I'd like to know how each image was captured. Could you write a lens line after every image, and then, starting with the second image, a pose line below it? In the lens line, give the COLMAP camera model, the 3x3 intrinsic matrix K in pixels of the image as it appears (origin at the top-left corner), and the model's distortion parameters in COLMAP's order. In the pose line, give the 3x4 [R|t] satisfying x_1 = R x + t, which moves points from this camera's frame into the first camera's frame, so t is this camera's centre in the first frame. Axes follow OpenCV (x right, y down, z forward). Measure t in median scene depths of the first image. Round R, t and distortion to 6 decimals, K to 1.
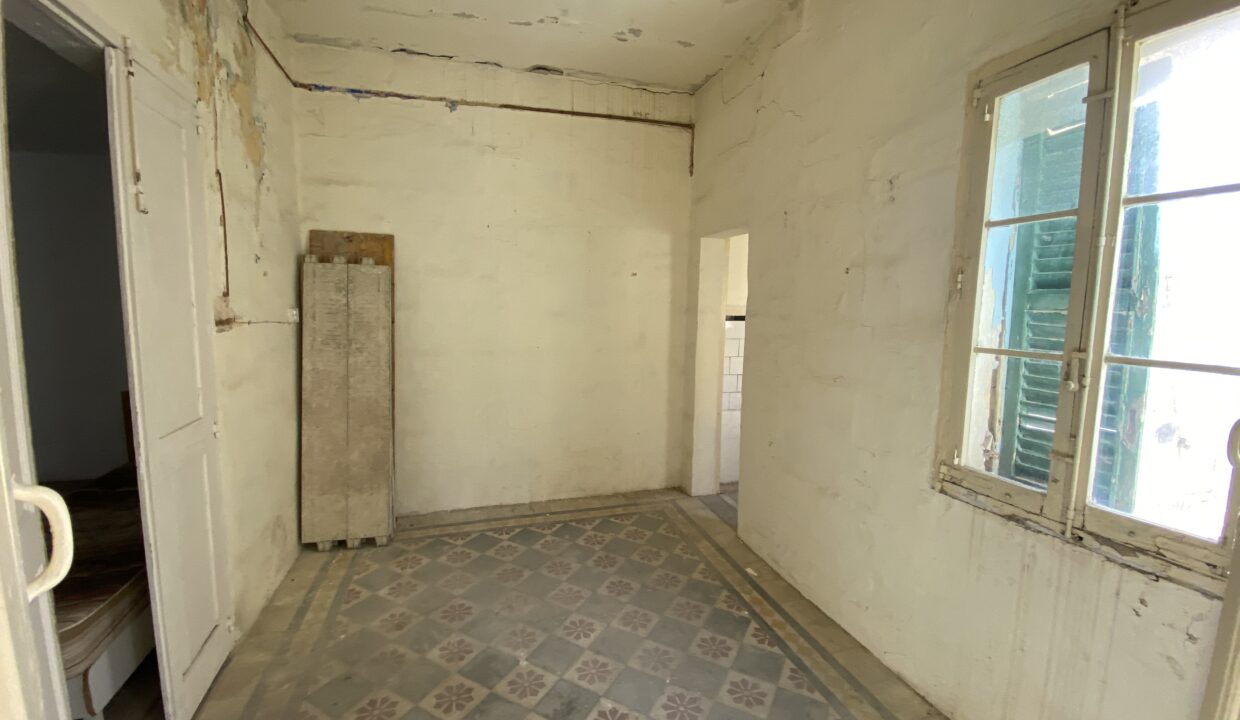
lens RADIAL K [[524.0, 0, 616.4], [0, 524.0, 332.2], [0, 0, 1]] dist [0.075253, -0.043046]
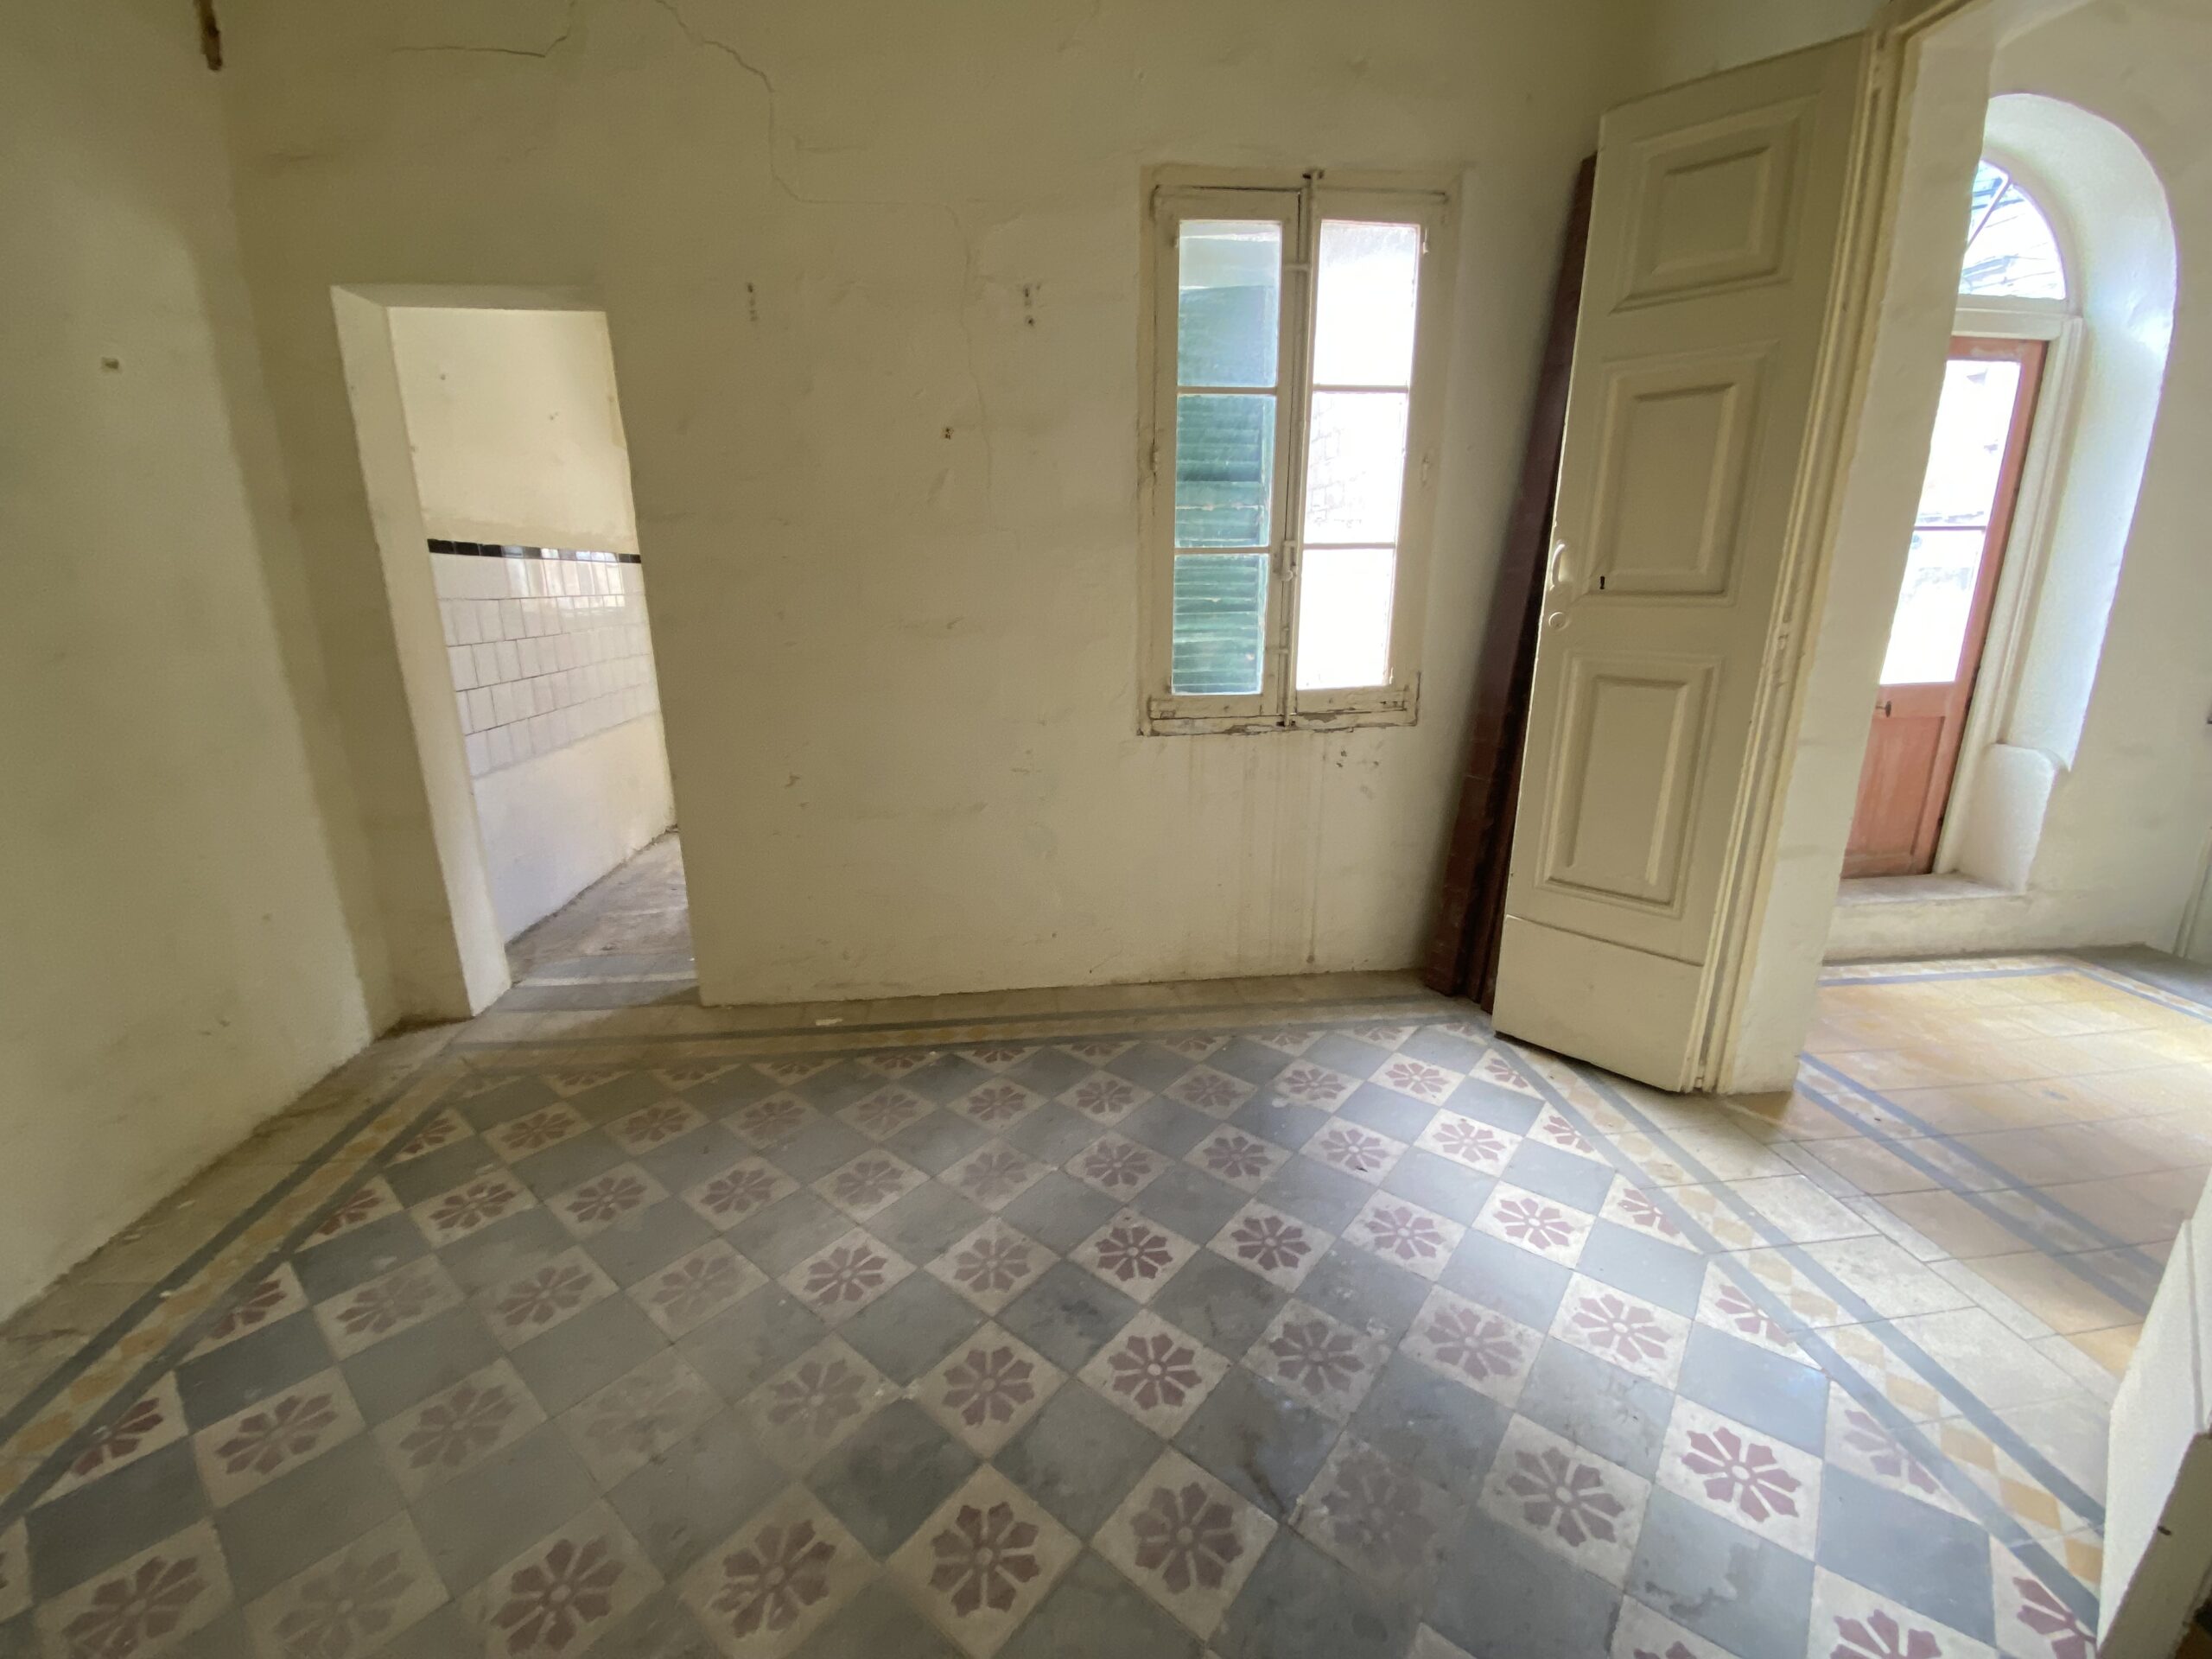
lens RADIAL K [[901.0, 0, 1106.0], [0, 901.0, 829.5], [0, 0, 1]] dist [-0.019092, -0.000415]
pose [[0.154965, -0.261348, 0.952724, -0.749534], [0.070861, 0.964830, 0.253143, 0.085750], [-0.985375, 0.028283, 0.168035, 0.848398]]
